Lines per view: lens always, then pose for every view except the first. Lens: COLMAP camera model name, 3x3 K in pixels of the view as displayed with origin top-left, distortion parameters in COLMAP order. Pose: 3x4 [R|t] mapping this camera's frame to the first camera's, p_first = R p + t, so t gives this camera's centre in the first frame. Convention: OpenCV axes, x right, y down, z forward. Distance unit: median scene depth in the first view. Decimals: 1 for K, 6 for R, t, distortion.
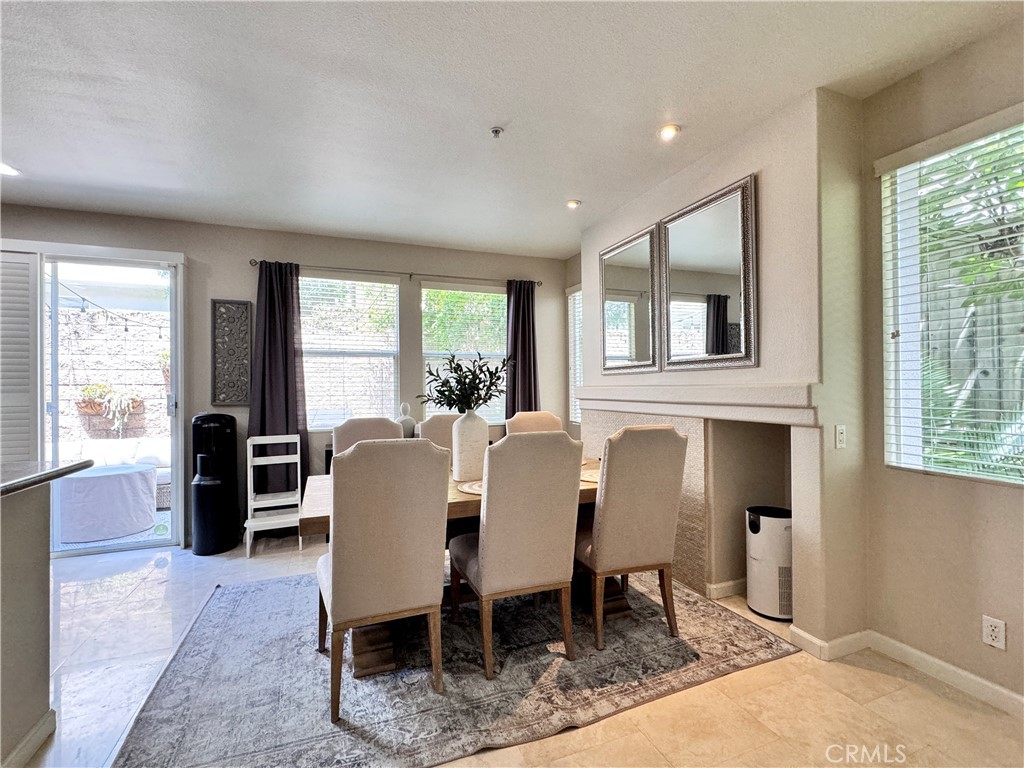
lens RADIAL K [[465.9, 0, 511.4], [0, 465.9, 384.5], [0, 0, 1]] dist [-0.002960, 0.000567]
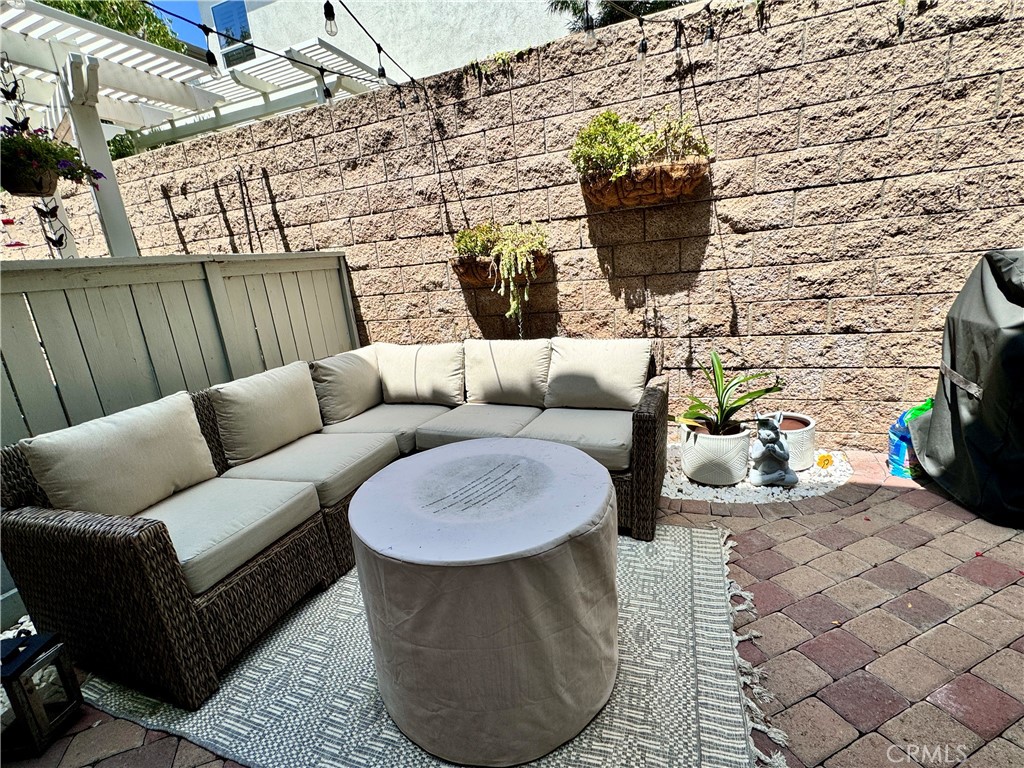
lens RADIAL K [[465.9, 0, 510.3], [0, 465.9, 387.7], [0, 0, 1]] dist [-0.002960, 0.000567]
pose [[0.737848, 0.122066, -0.663838, -0.788273], [0.087768, 0.957810, 0.273674, 0.049699], [0.669236, -0.260194, 0.696004, 0.972040]]
